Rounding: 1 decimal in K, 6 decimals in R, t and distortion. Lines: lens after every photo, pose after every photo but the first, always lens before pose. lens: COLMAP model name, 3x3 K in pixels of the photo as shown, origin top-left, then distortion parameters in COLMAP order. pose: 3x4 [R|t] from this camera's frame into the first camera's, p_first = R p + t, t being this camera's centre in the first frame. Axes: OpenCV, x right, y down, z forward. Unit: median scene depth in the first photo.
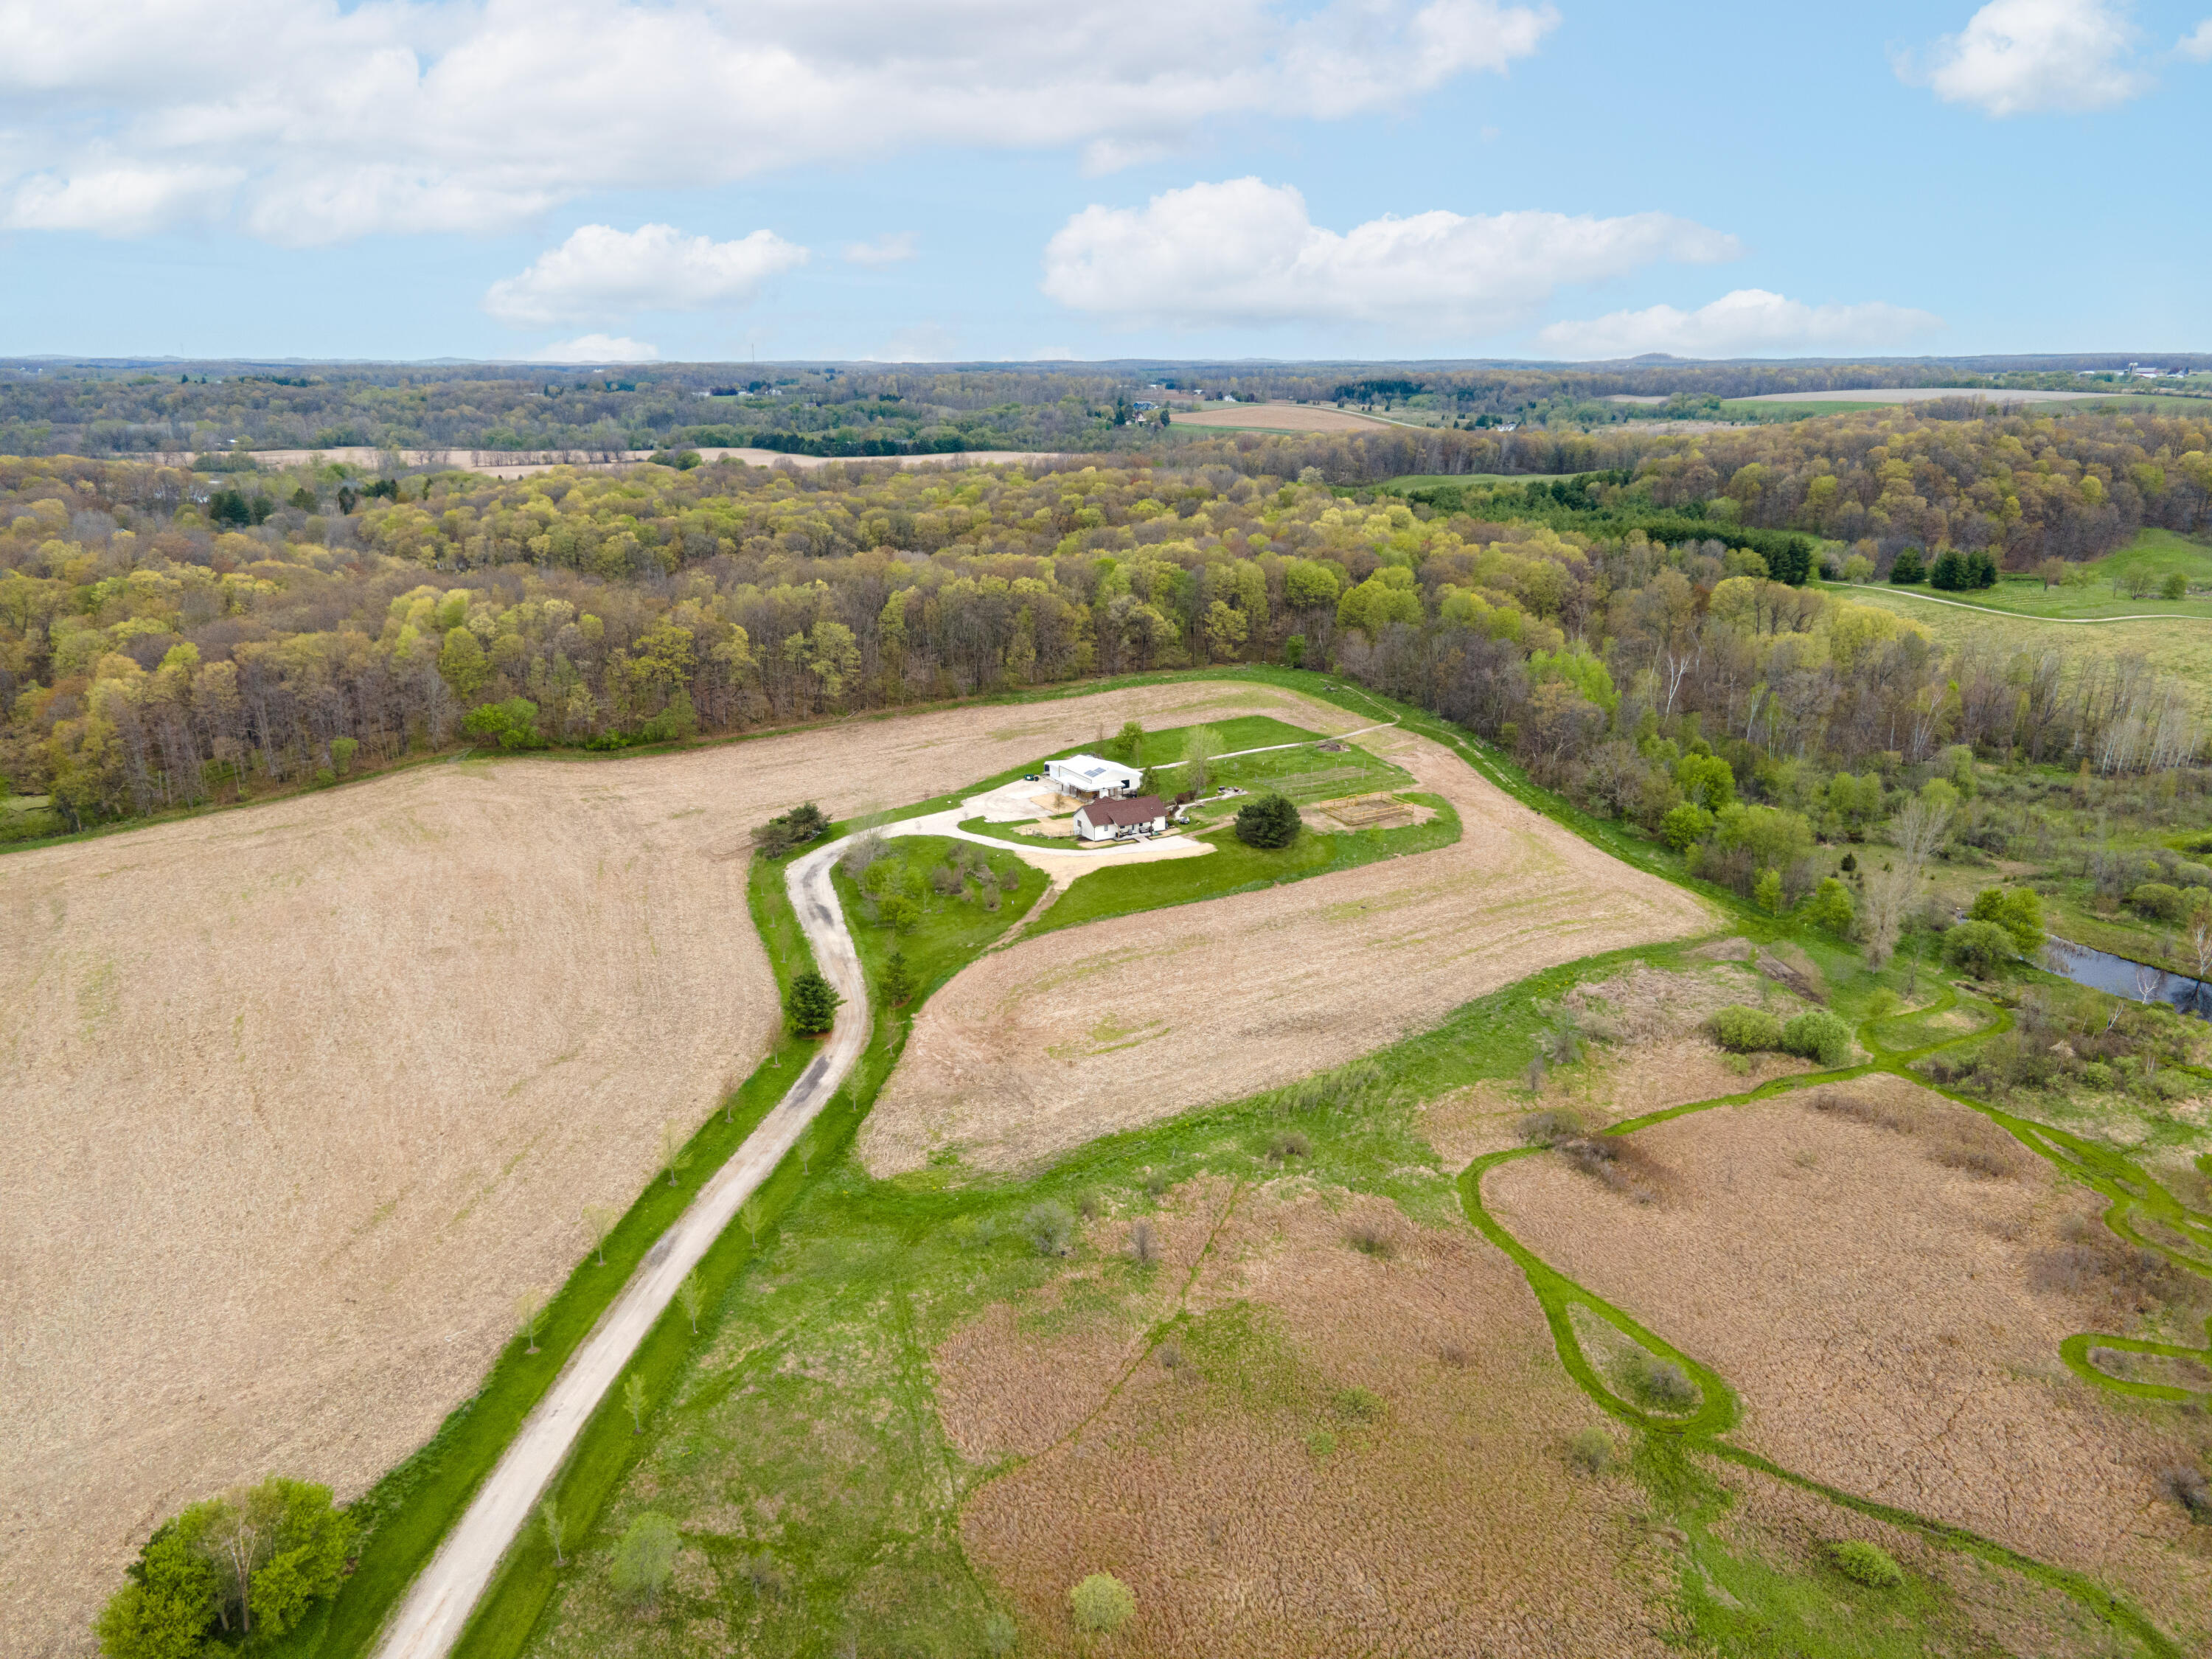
lens RADIAL K [[1555.7, 0, 1106.0], [0, 1555.7, 829.5], [0, 0, 1]] dist [0.024333, 0.004634]
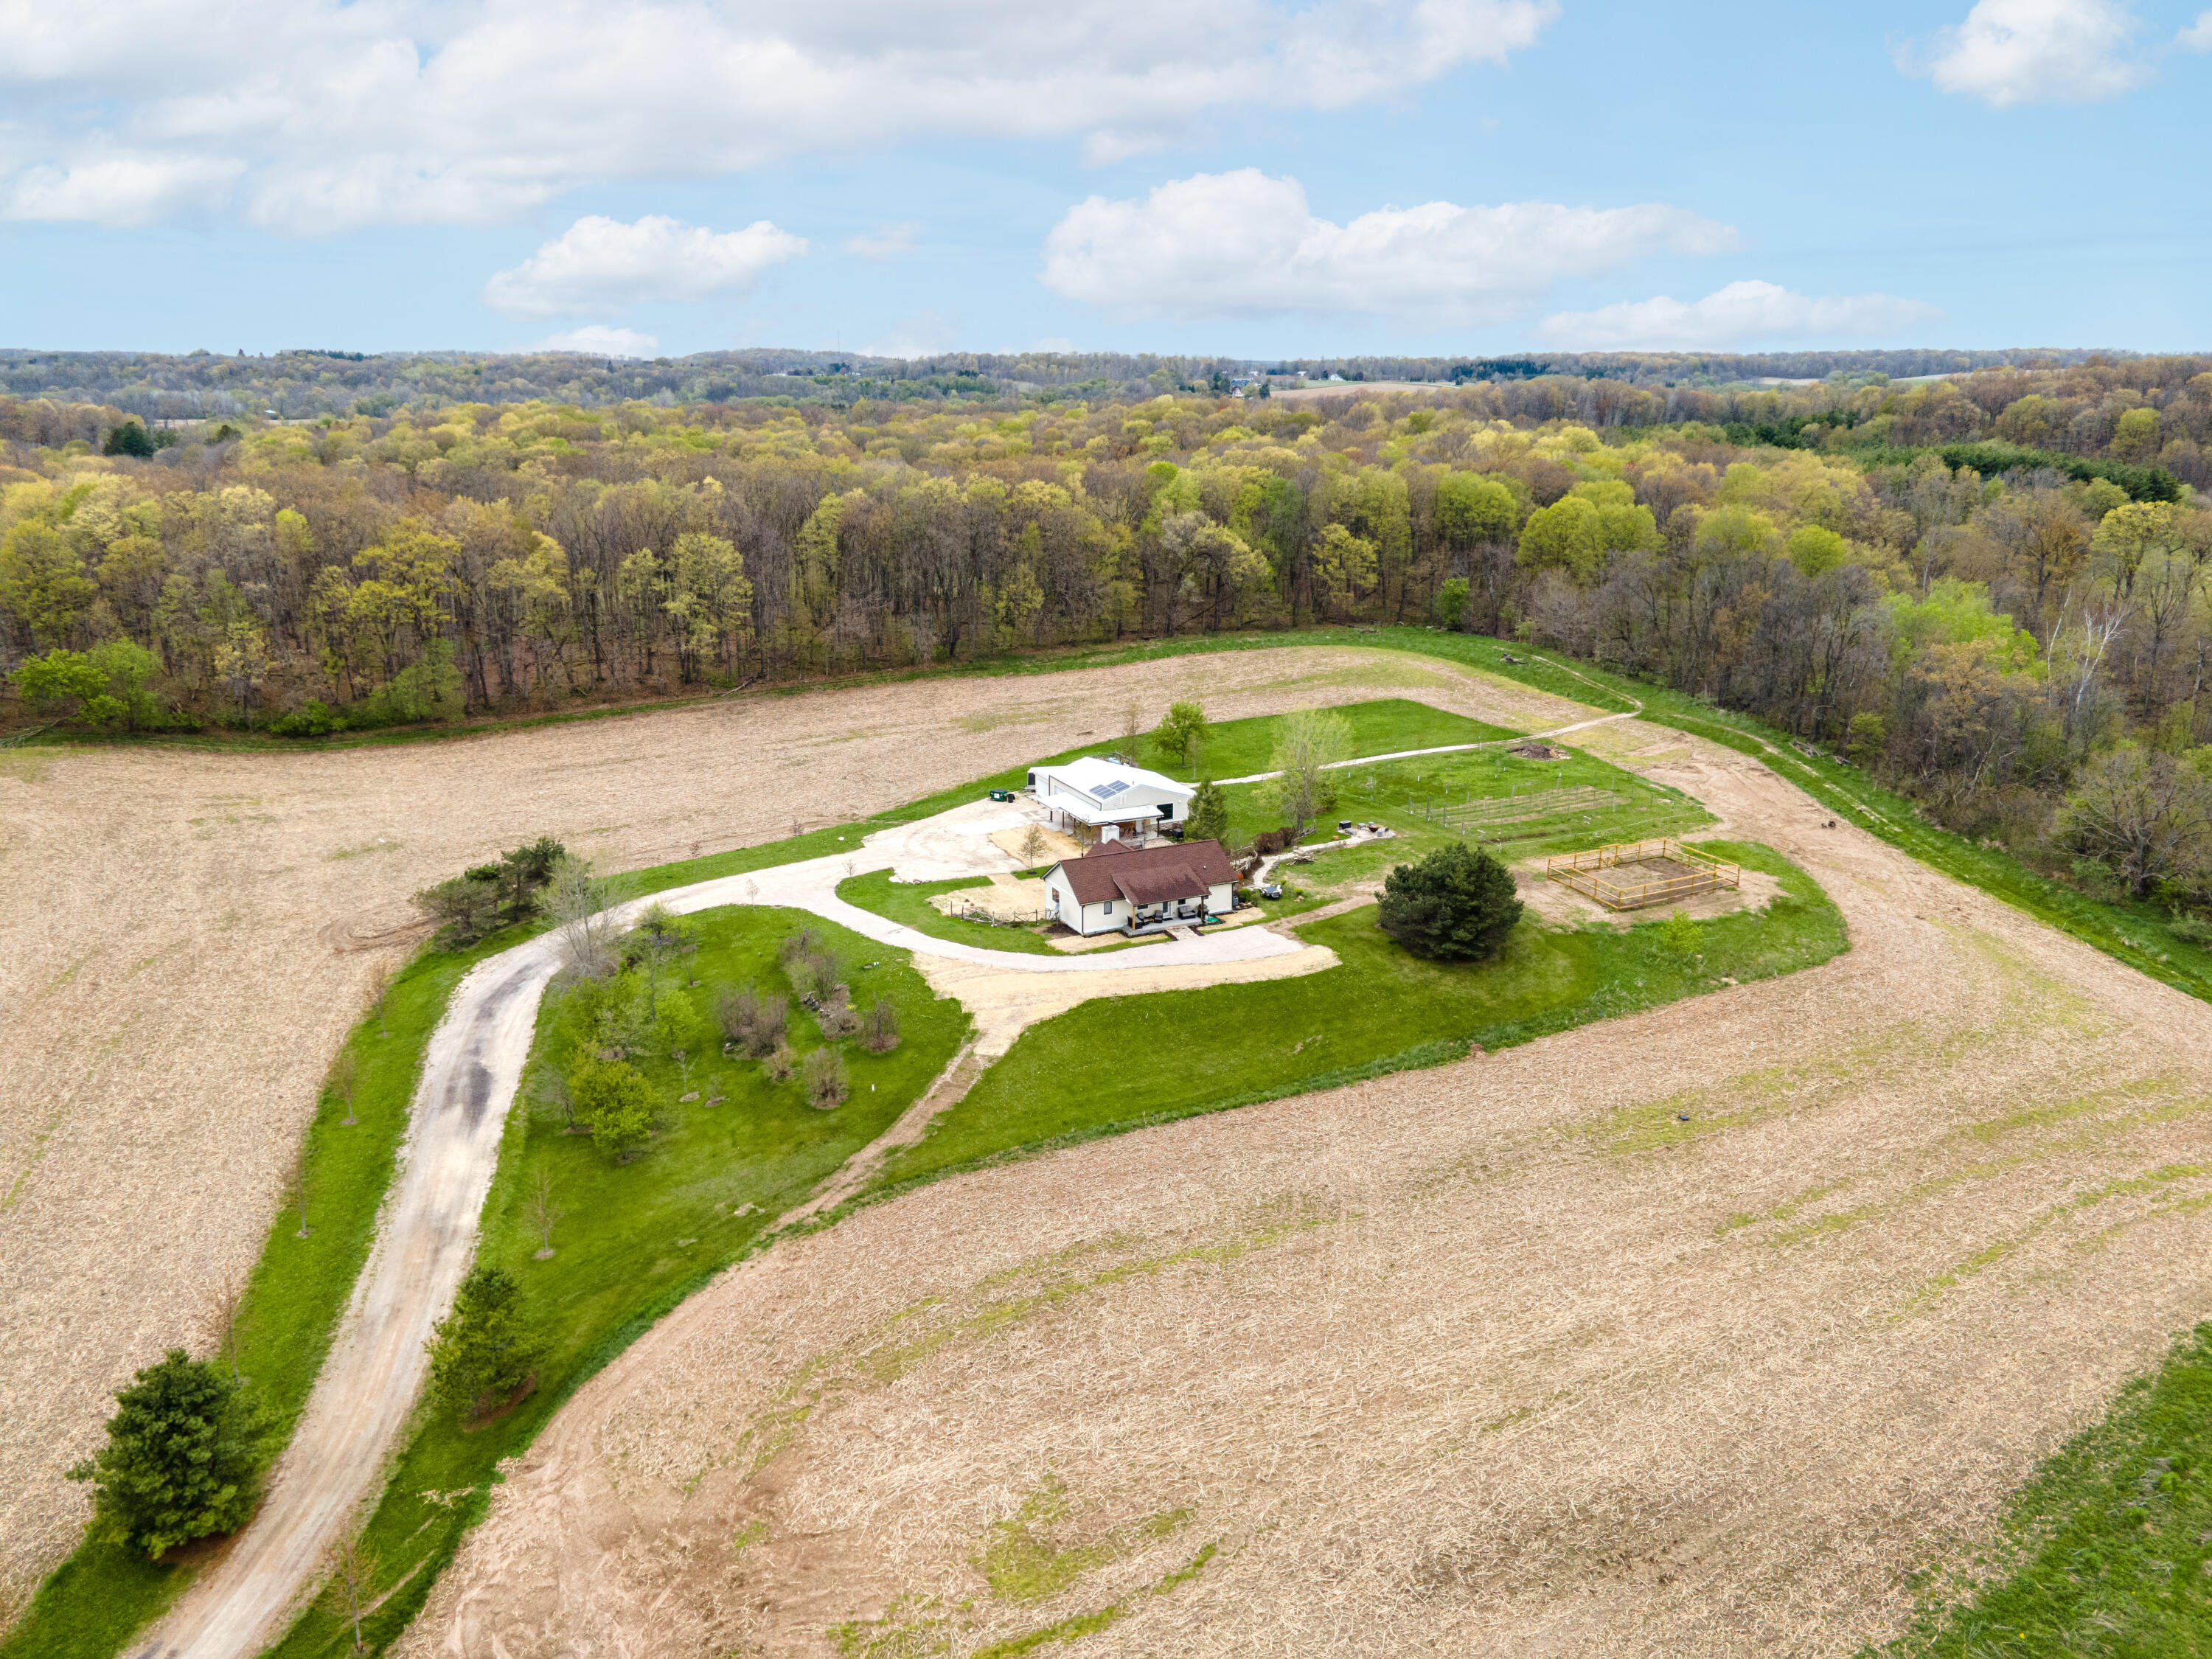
lens RADIAL K [[1555.7, 0, 1106.0], [0, 1555.7, 829.5], [0, 0, 1]] dist [0.024333, 0.004634]
pose [[0.998025, 0.020296, -0.059451, 0.020895], [-0.020535, 0.999783, -0.003419, -0.017929], [0.059369, 0.004633, 0.998225, 0.393800]]
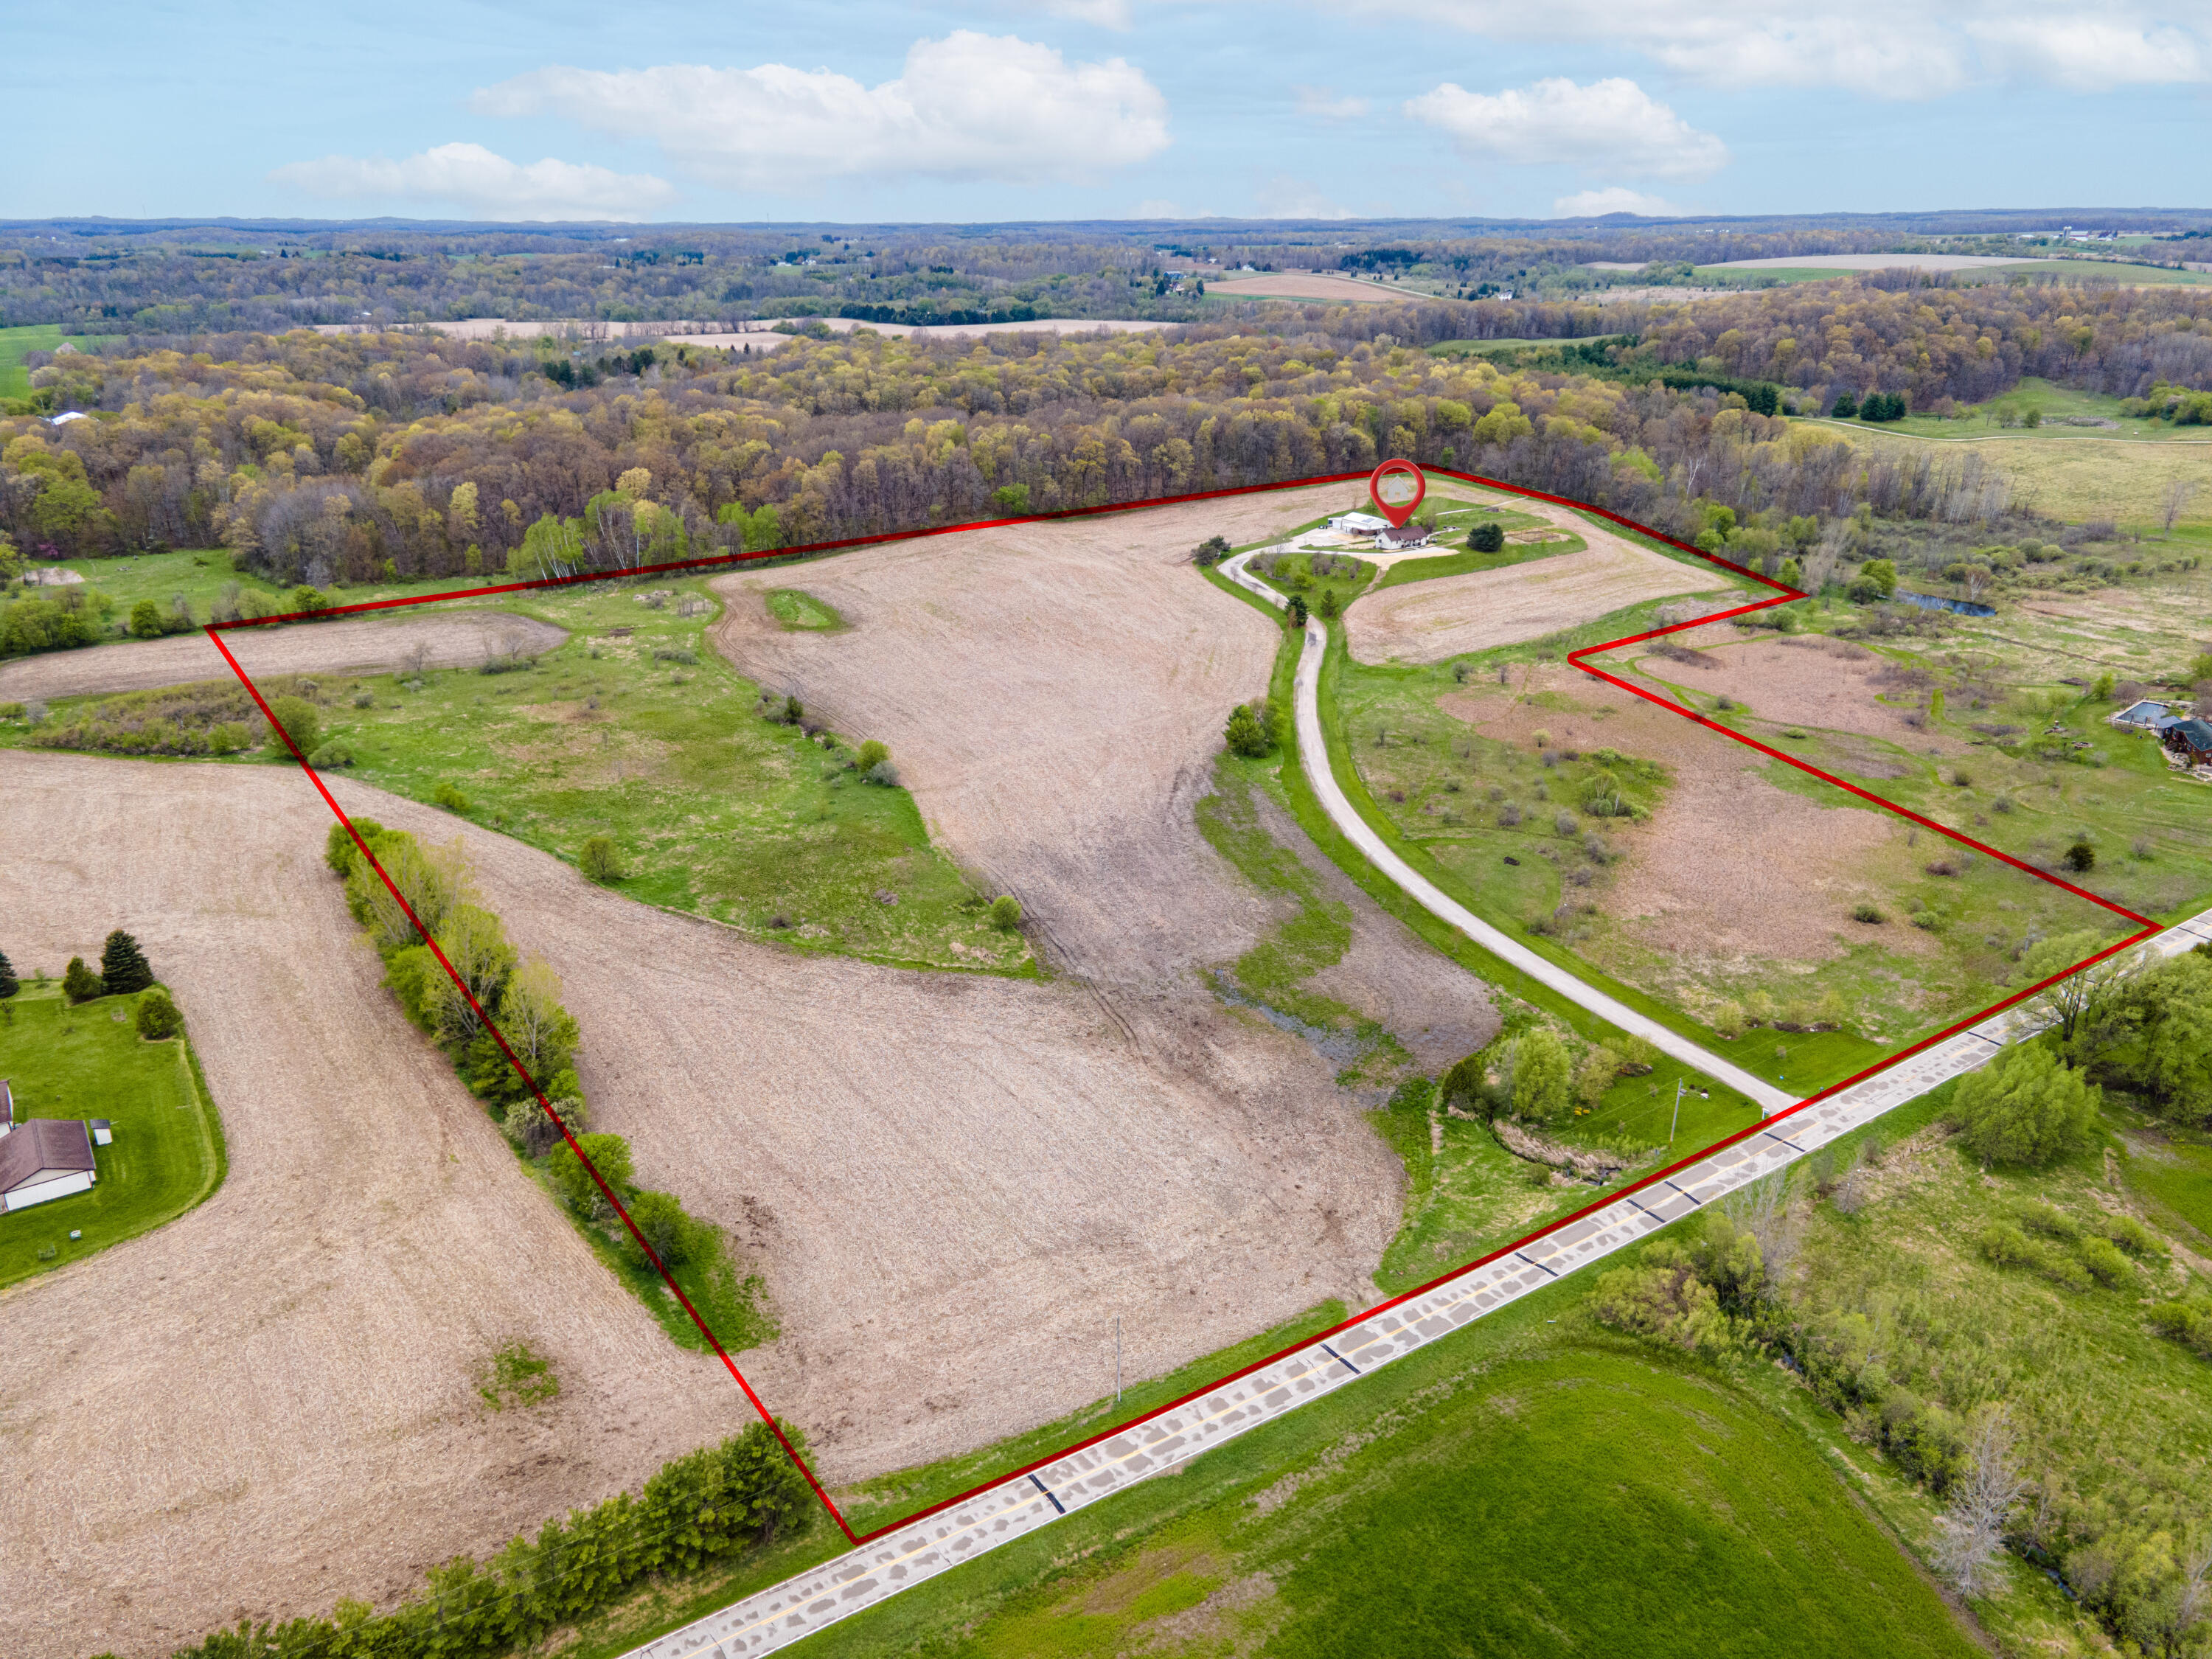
lens RADIAL K [[1556.6, 0, 1113.9], [0, 1556.6, 836.1], [0, 0, 1]] dist [0.009340, 0.037026]
pose [[0.999379, -0.015952, 0.031427, -0.298926], [0.013235, 0.996305, 0.084861, 0.138533], [-0.032664, -0.084393, 0.995897, -0.632991]]
